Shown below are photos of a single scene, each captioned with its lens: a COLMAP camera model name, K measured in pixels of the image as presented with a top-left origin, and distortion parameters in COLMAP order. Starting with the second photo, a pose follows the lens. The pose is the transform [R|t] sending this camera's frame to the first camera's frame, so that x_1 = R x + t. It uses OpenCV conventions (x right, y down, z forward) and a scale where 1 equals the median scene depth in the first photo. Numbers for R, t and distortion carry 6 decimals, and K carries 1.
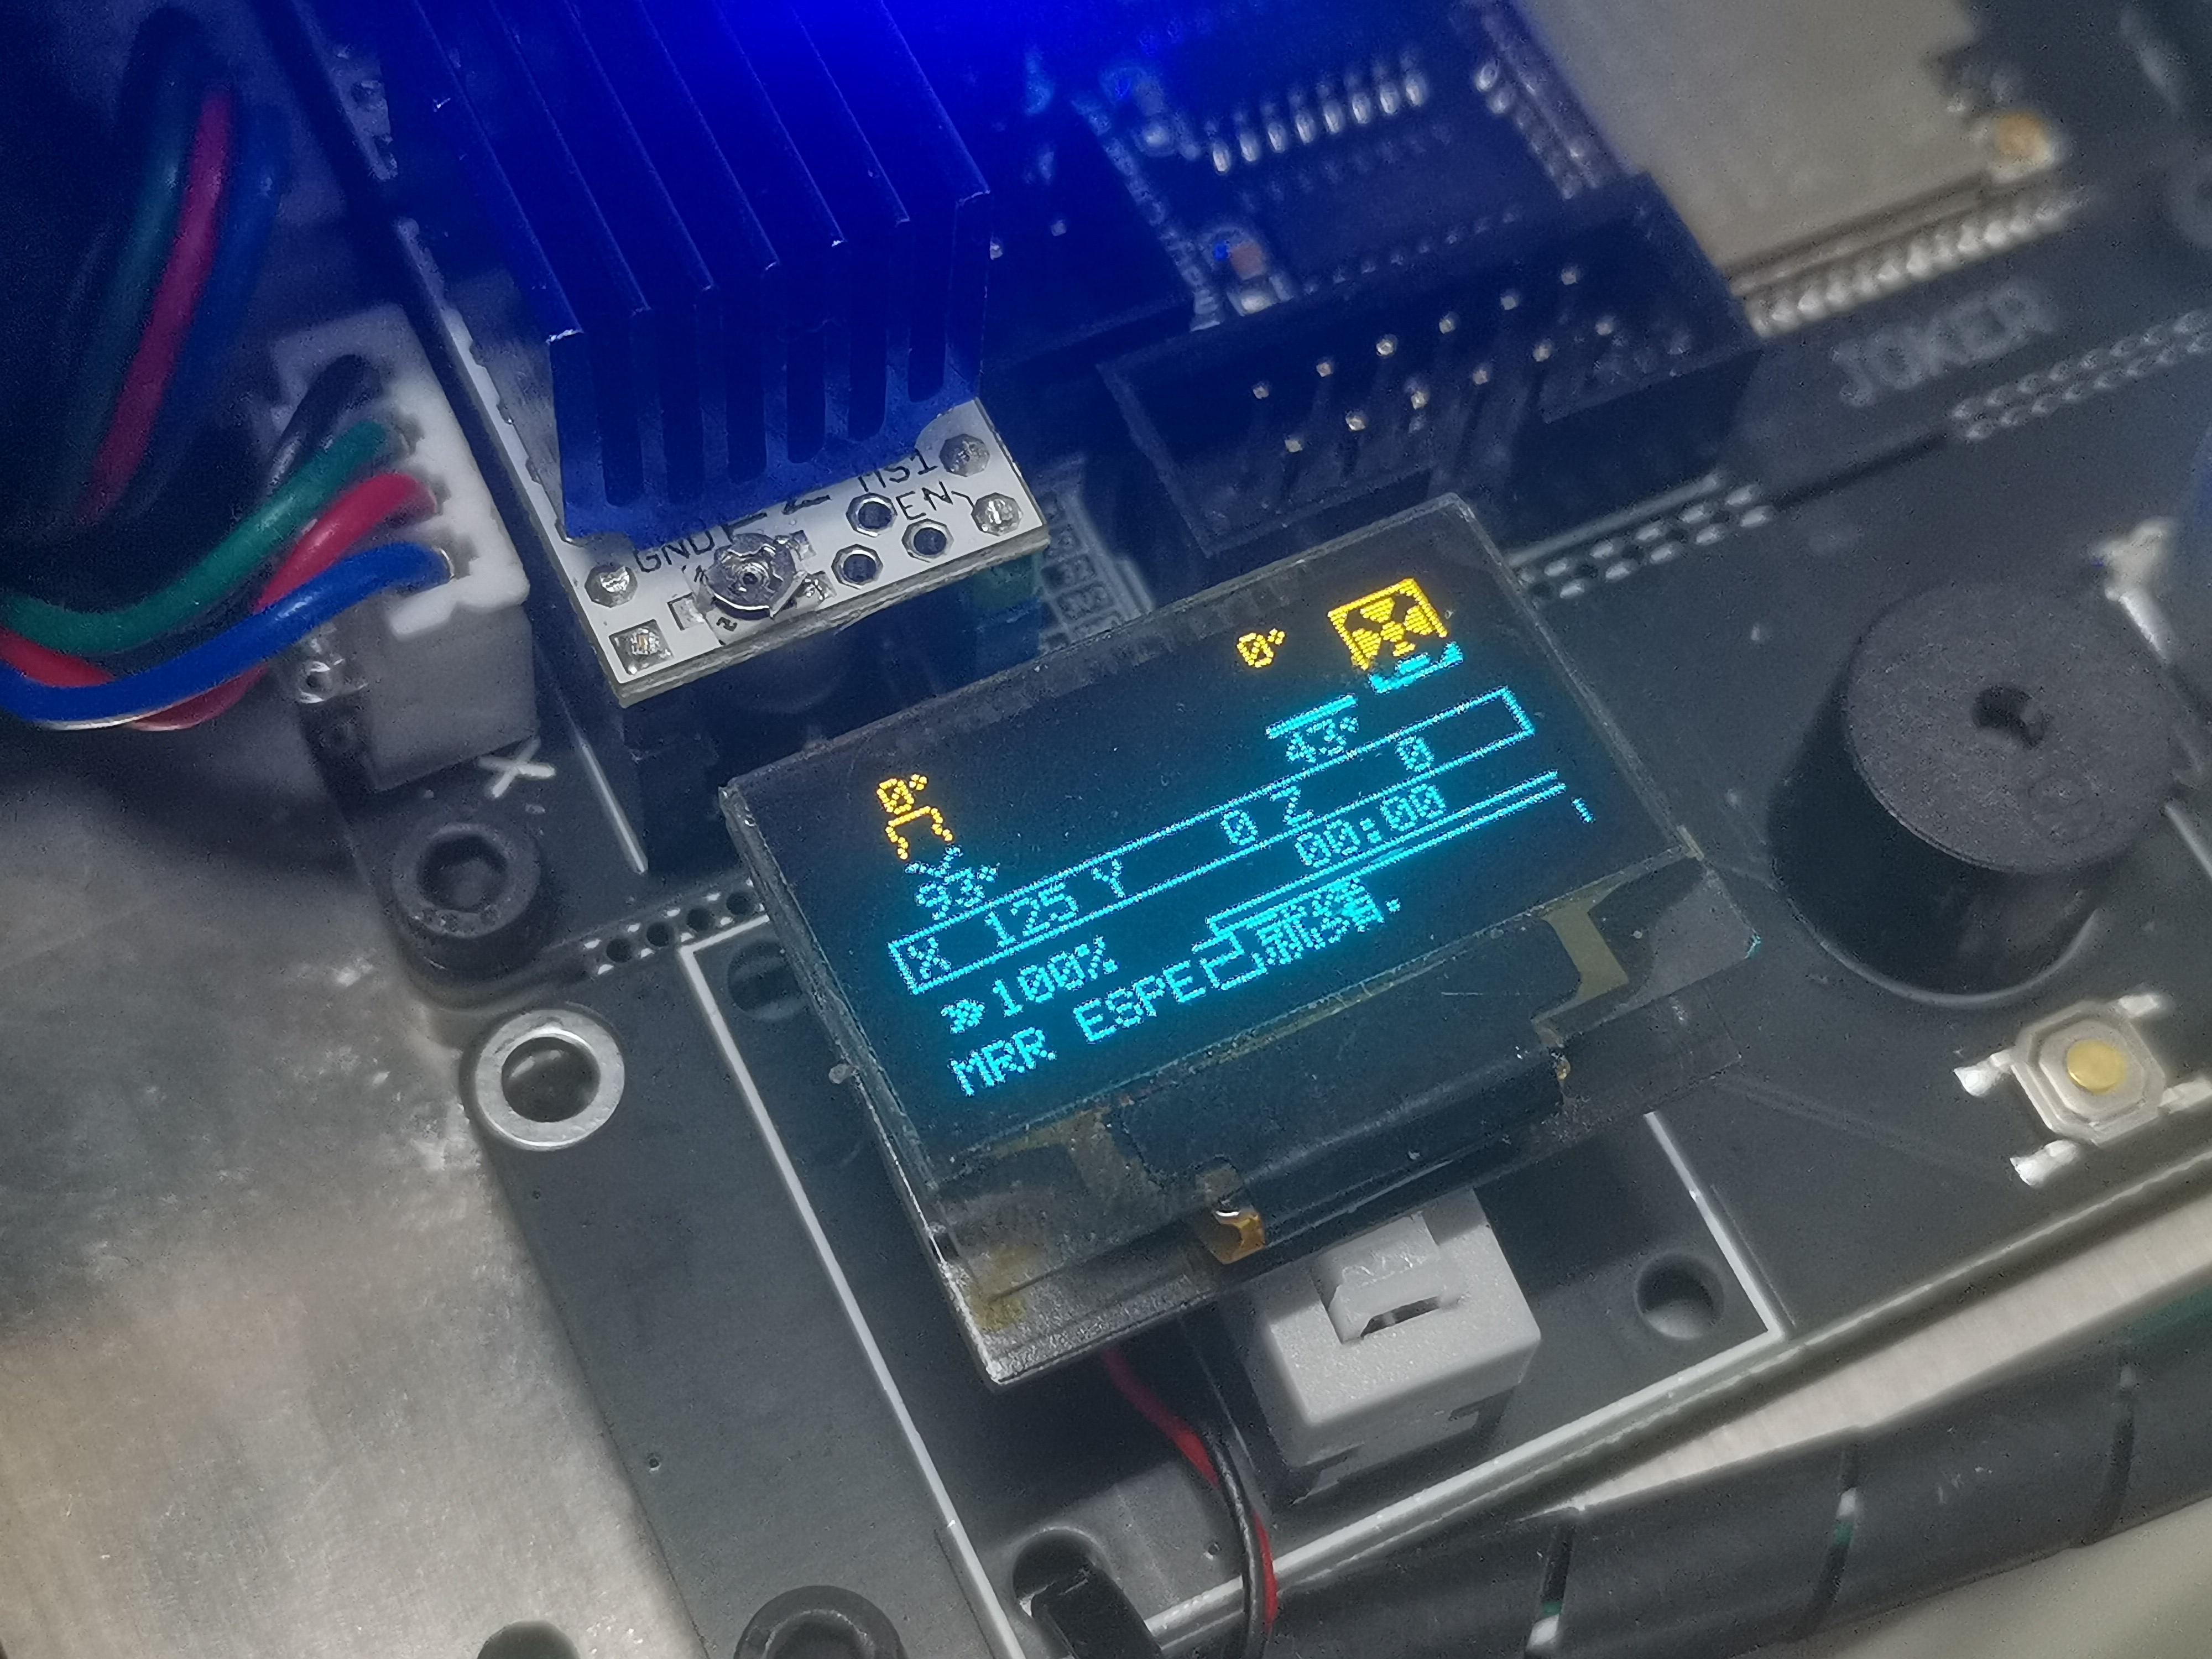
lens RADIAL K [[3337.6, 0, 1105.8], [0, 3337.6, 830.3], [0, 0, 1]] dist [0.013238, 0.000000]
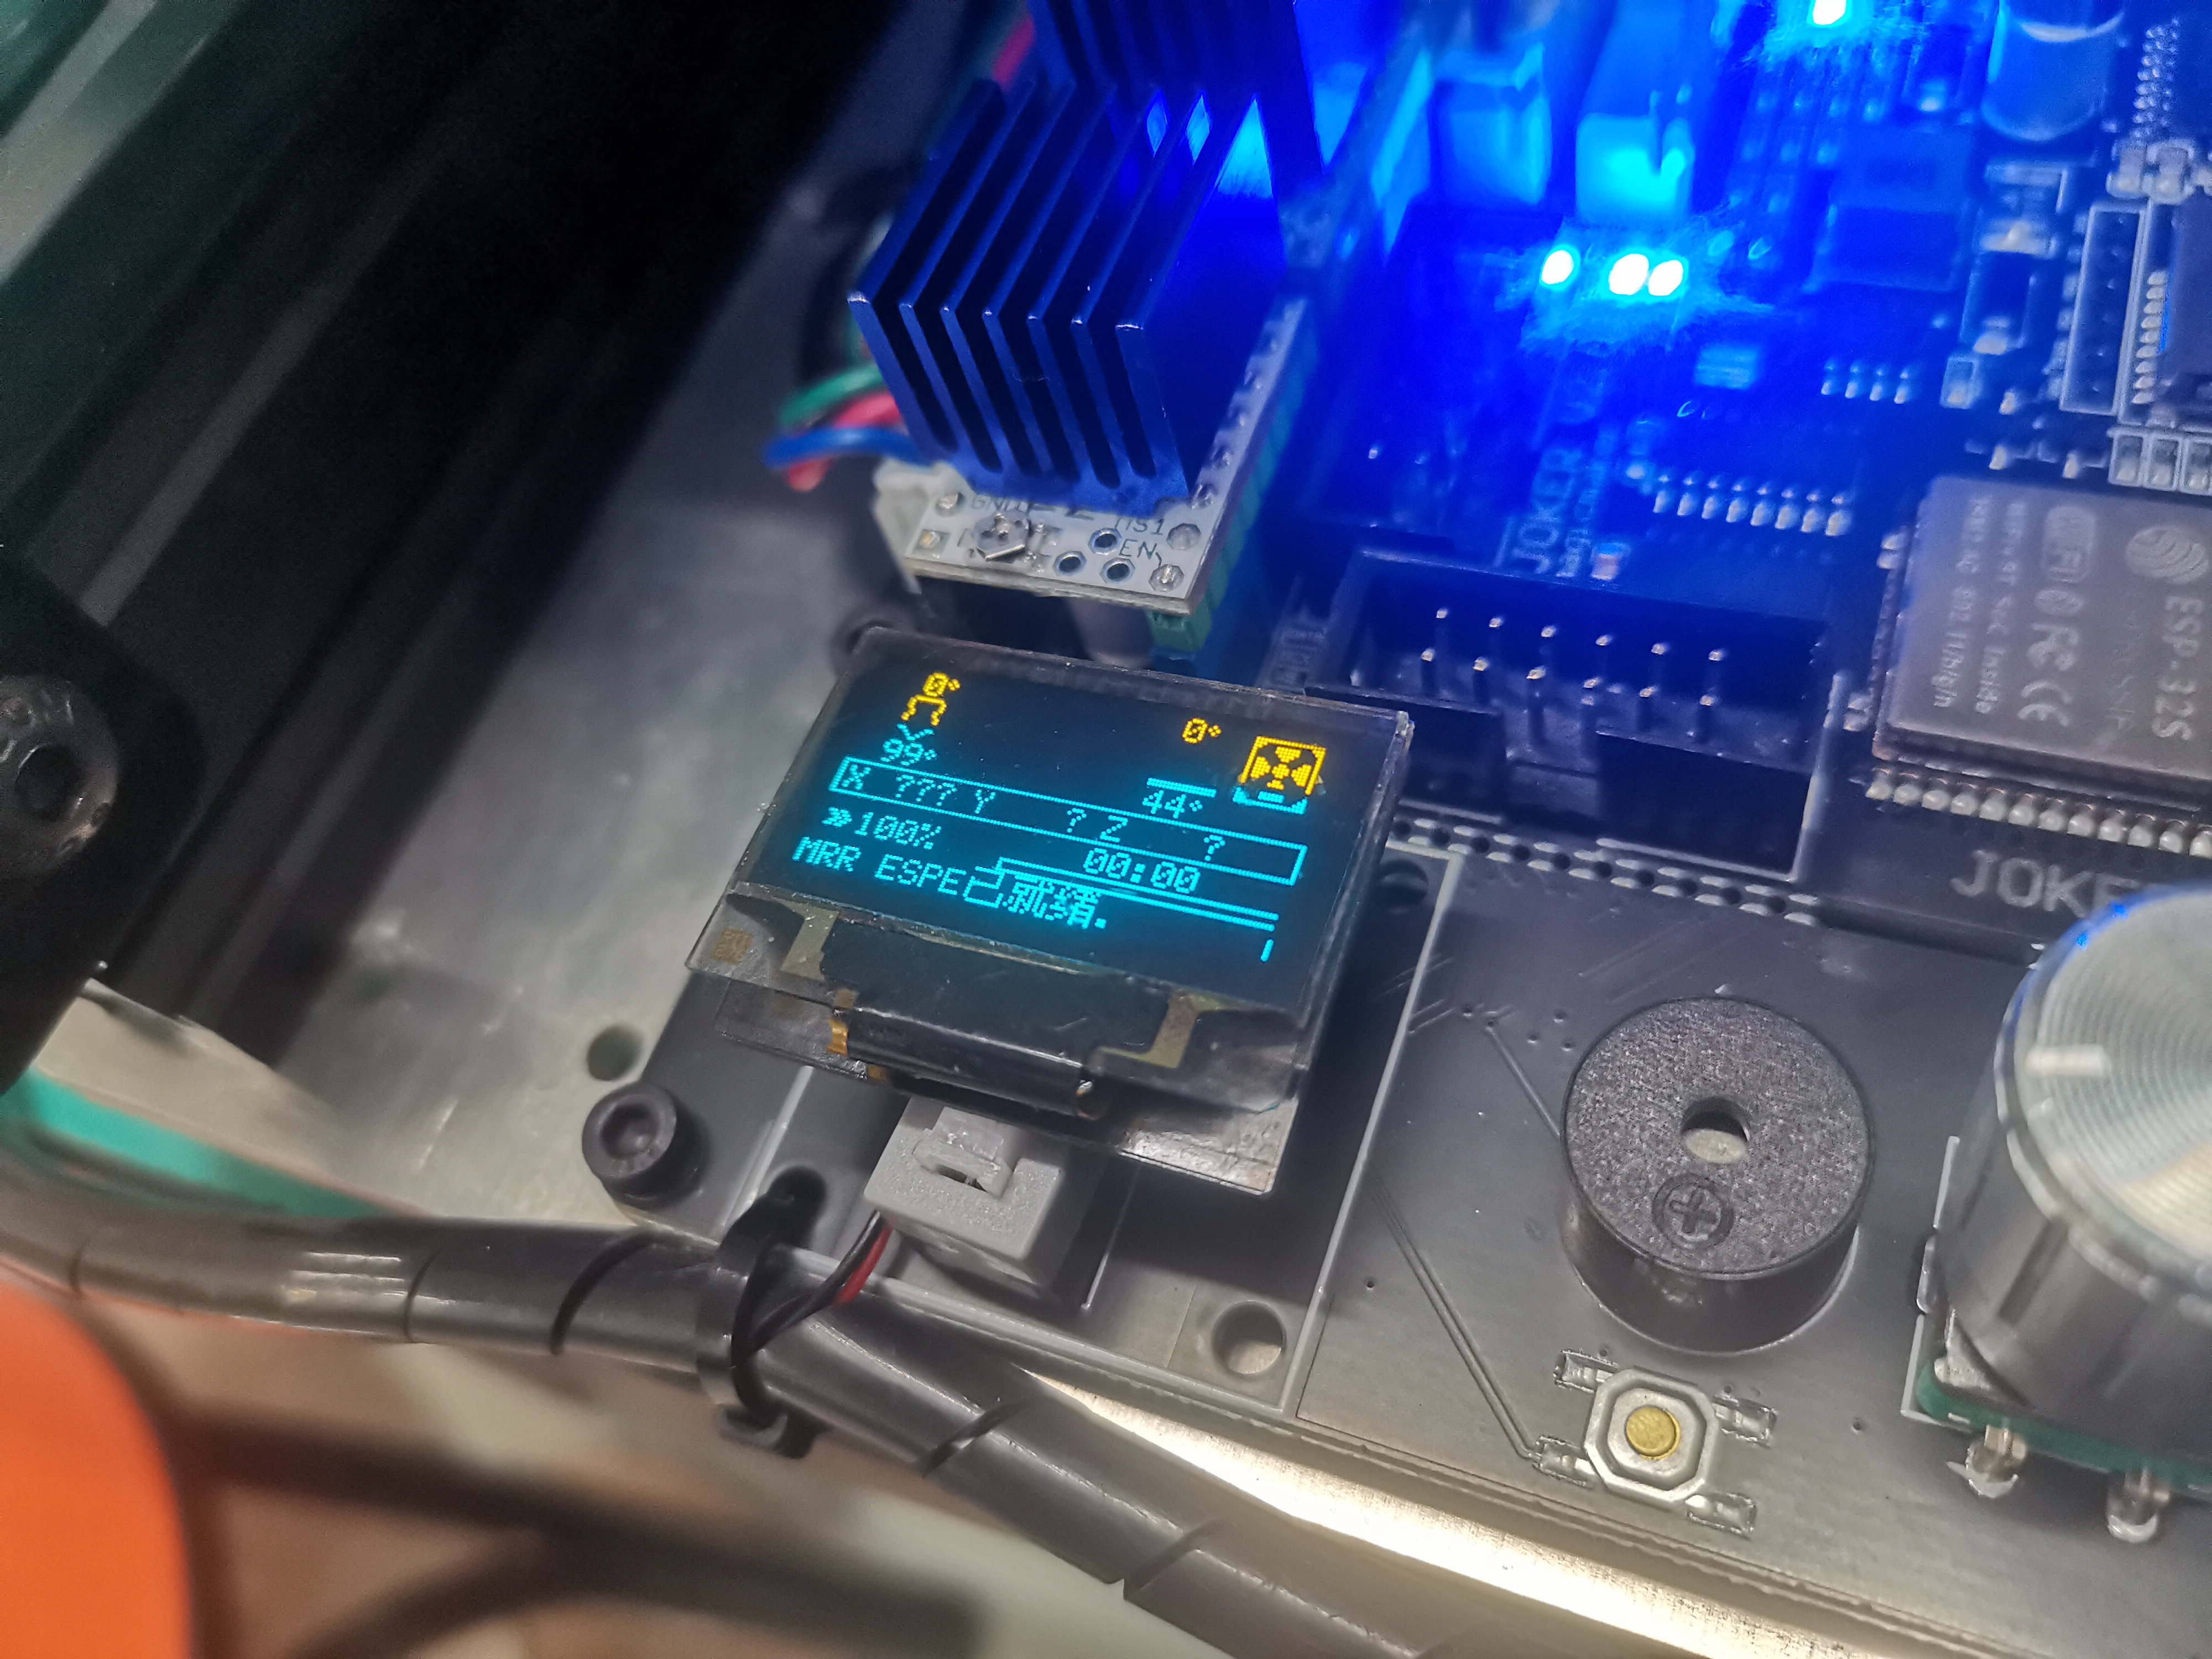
lens RADIAL K [[1689.5, 0, 1105.5], [0, 1689.5, 827.8], [0, 0, 1]] dist [0.013105, 0.003802]
pose [[0.665290, 0.513399, -0.542043, 0.425977], [-0.504918, 0.844216, 0.179881, -0.129721], [0.549952, 0.154014, 0.820873, 0.433766]]
